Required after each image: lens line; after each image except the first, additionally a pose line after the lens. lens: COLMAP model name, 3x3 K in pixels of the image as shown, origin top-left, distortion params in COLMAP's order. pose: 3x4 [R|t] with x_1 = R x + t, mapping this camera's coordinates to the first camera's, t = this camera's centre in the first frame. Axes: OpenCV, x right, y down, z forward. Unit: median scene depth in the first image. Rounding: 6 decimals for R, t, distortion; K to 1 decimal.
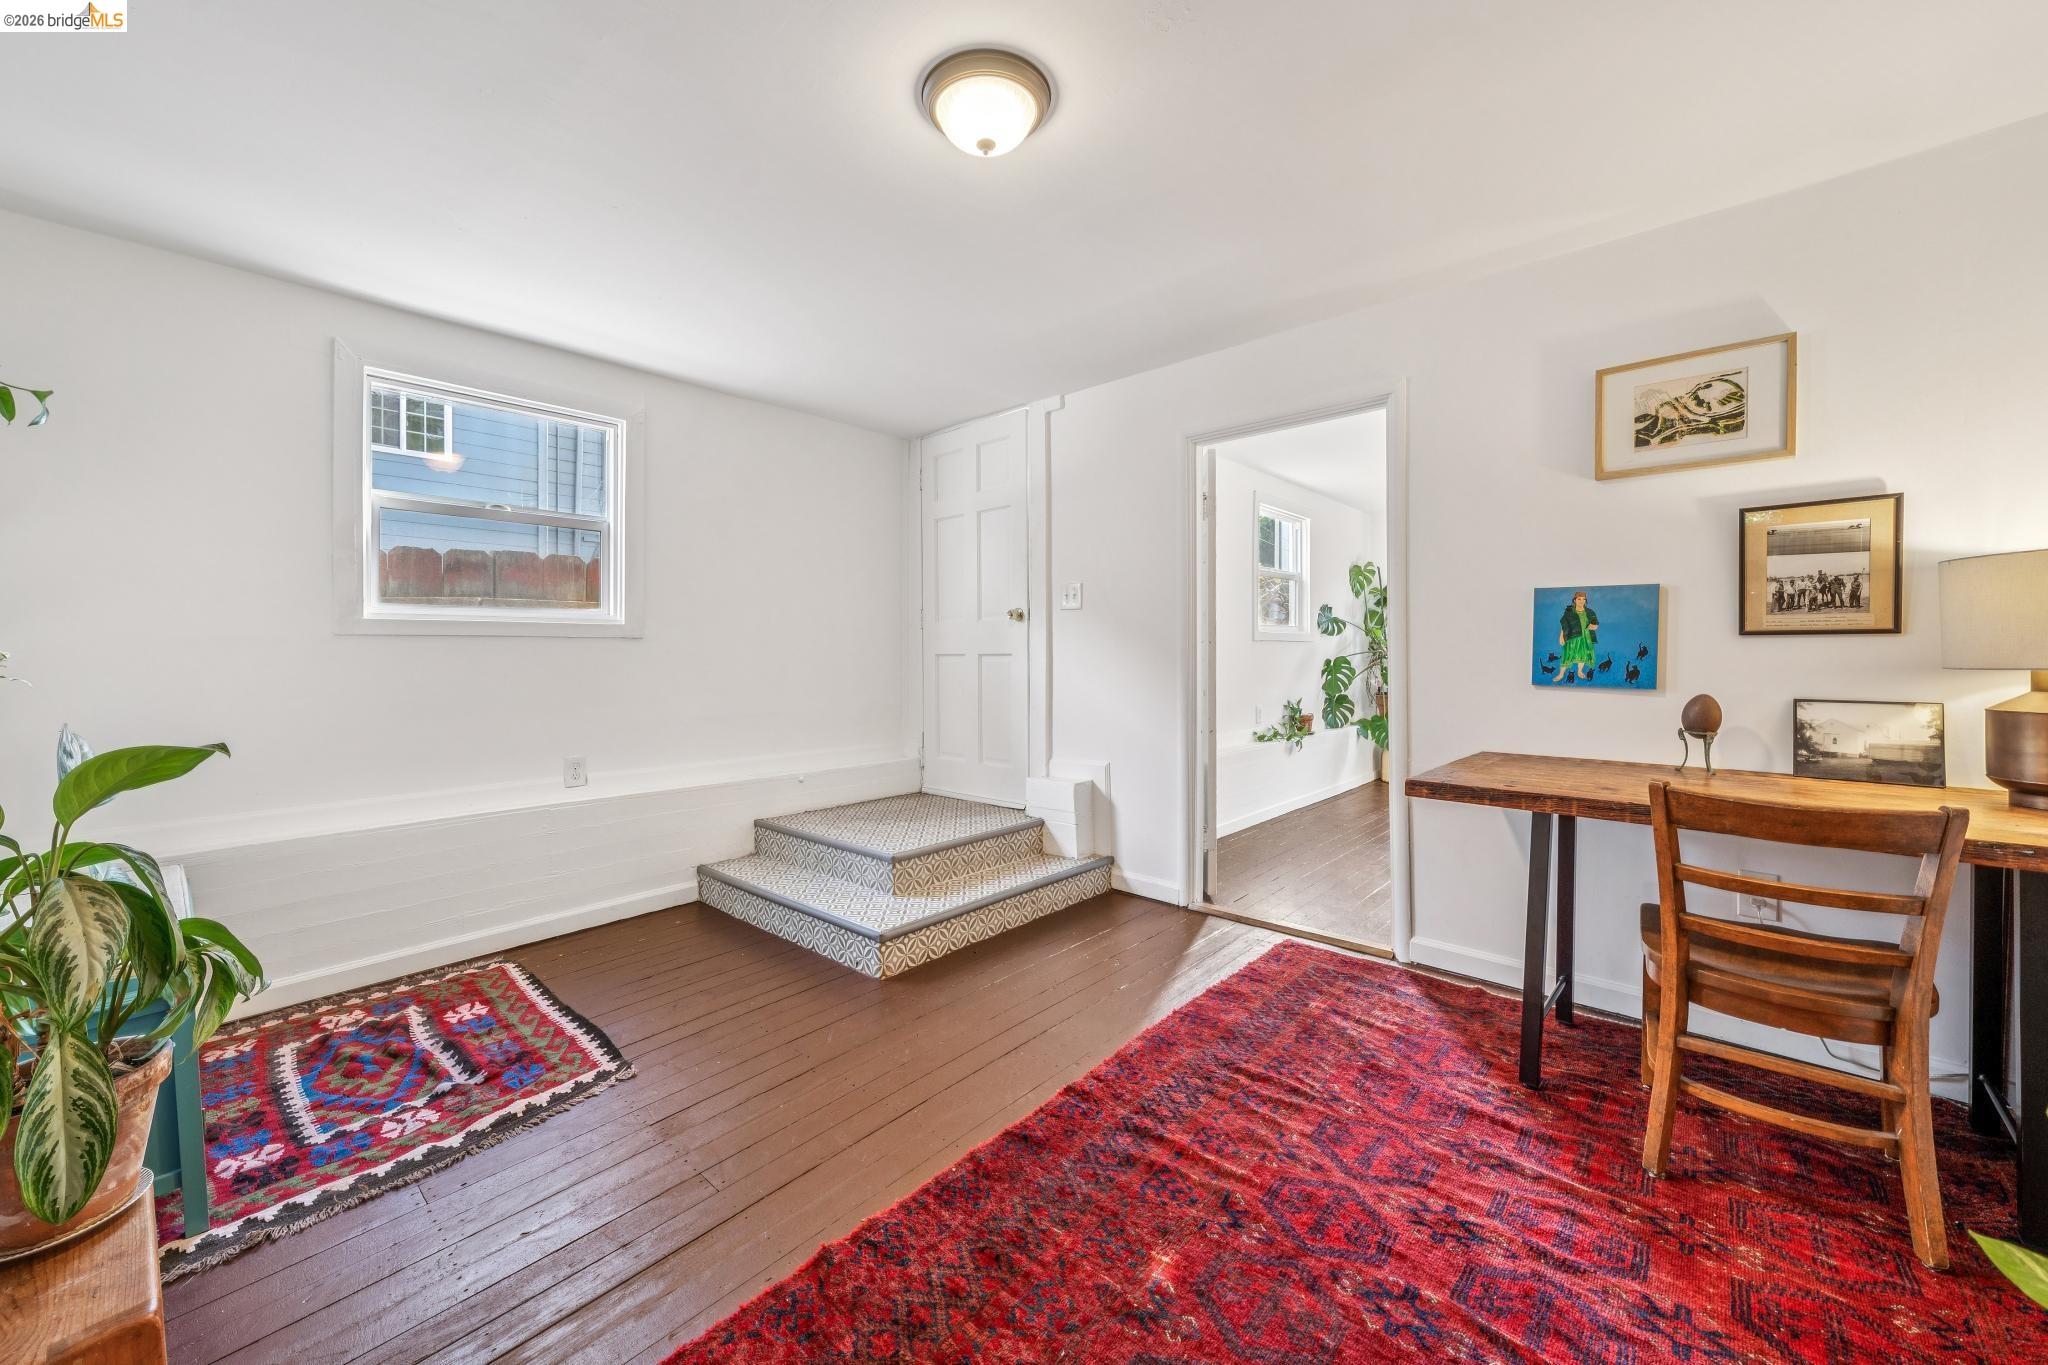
lens RADIAL K [[790.4, 0, 1002.1], [0, 790.4, 666.7], [0, 0, 1]] dist [-0.001238, -0.000125]
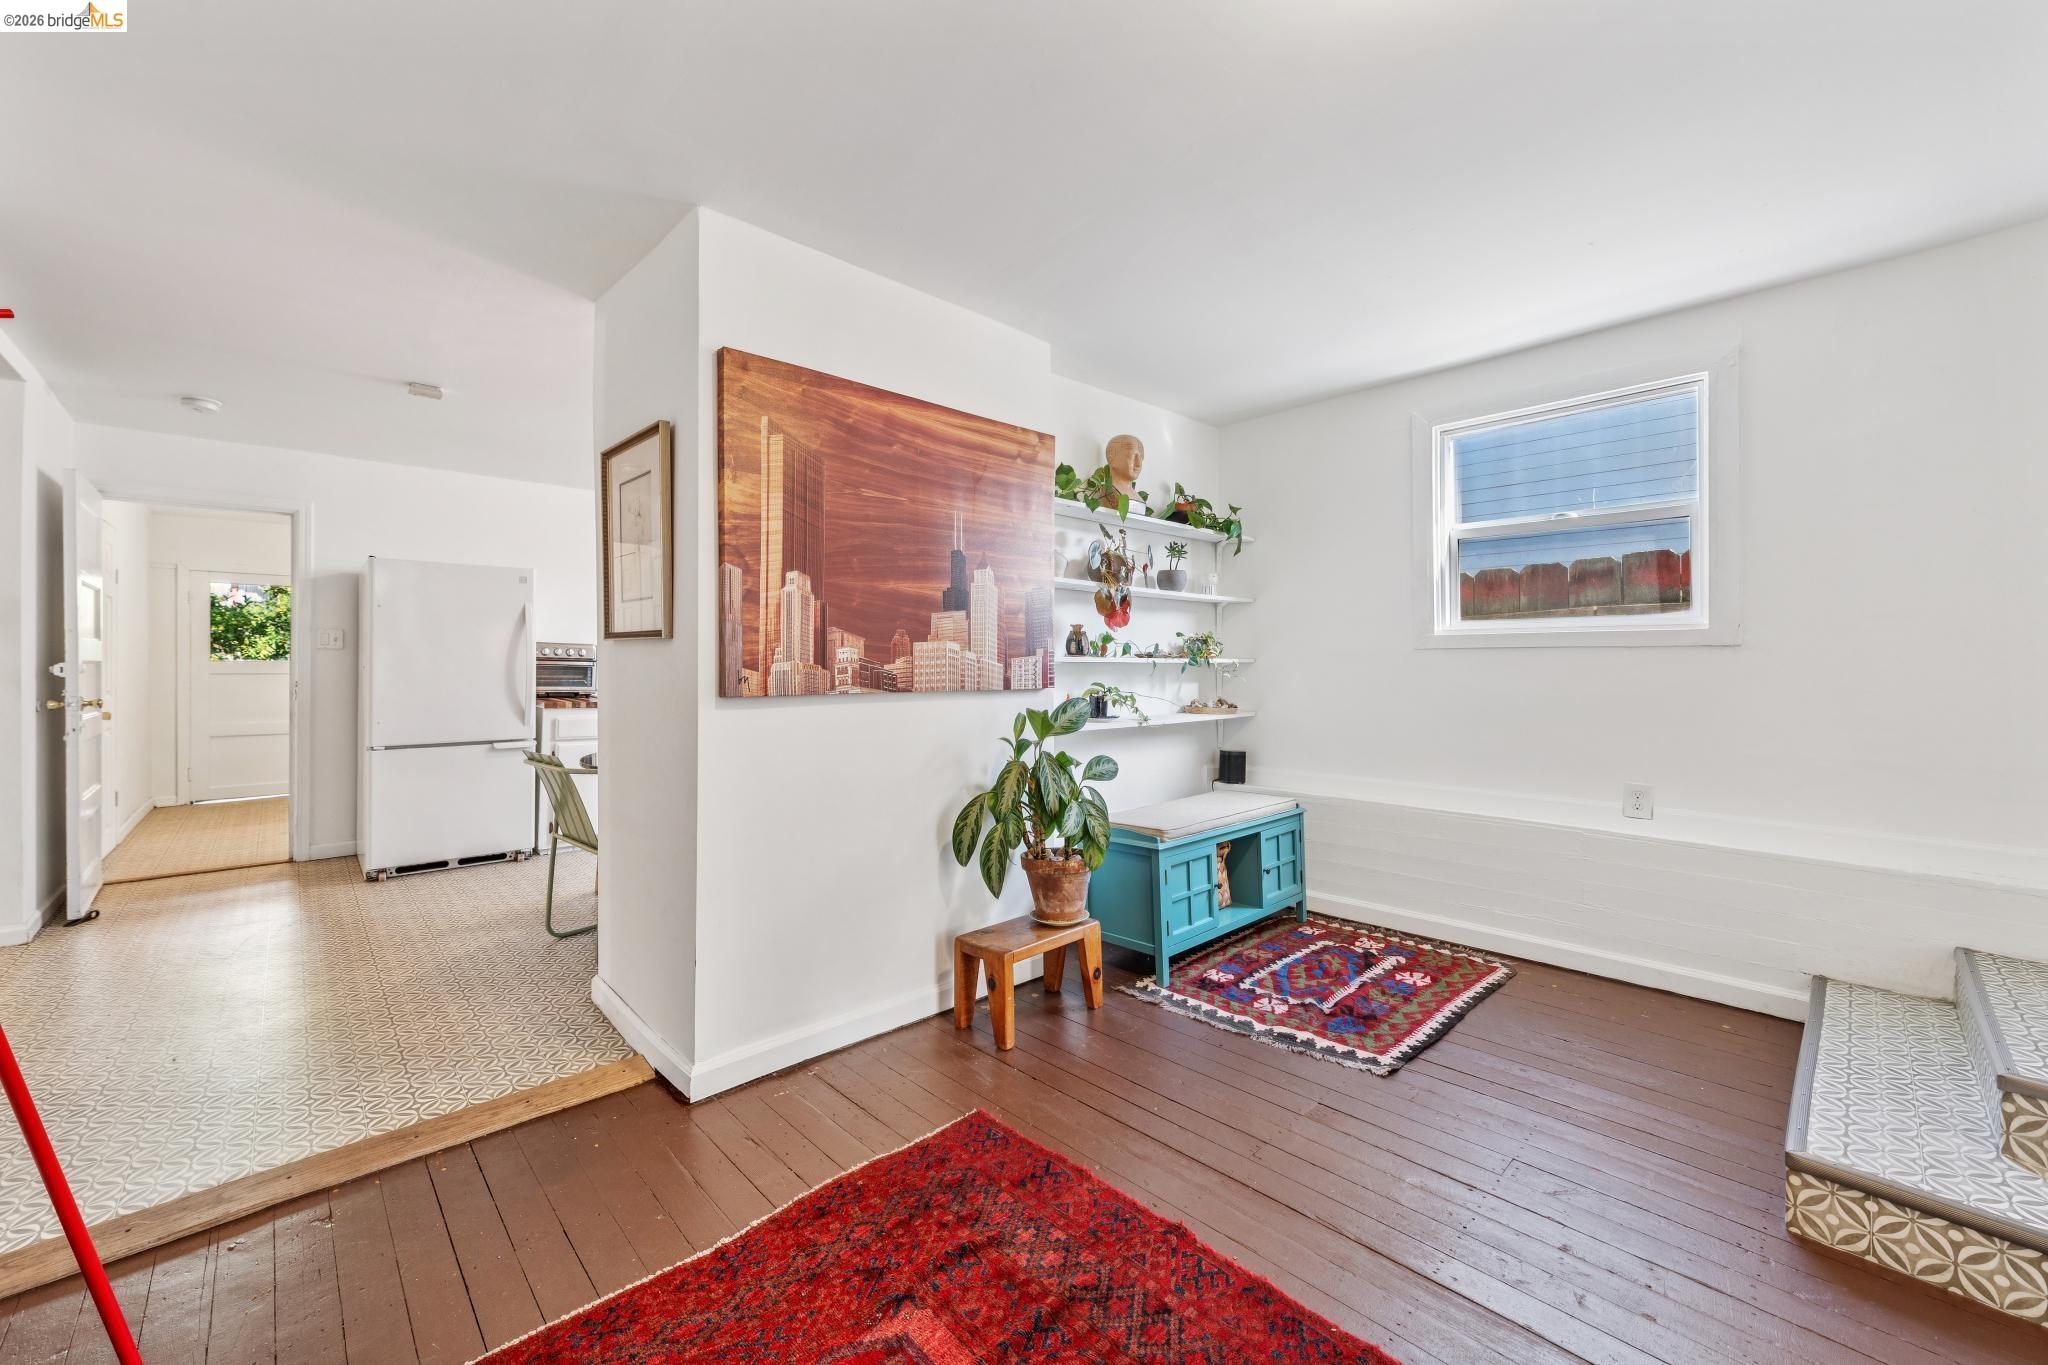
lens RADIAL K [[790.4, 0, 1002.5], [0, 790.4, 663.8], [0, 0, 1]] dist [-0.001238, -0.000125]
pose [[-0.077730, 0.012376, -0.996898, 0.511351], [-0.018821, 0.999727, 0.013878, -0.023622], [0.996797, 0.019842, -0.077475, 0.490402]]
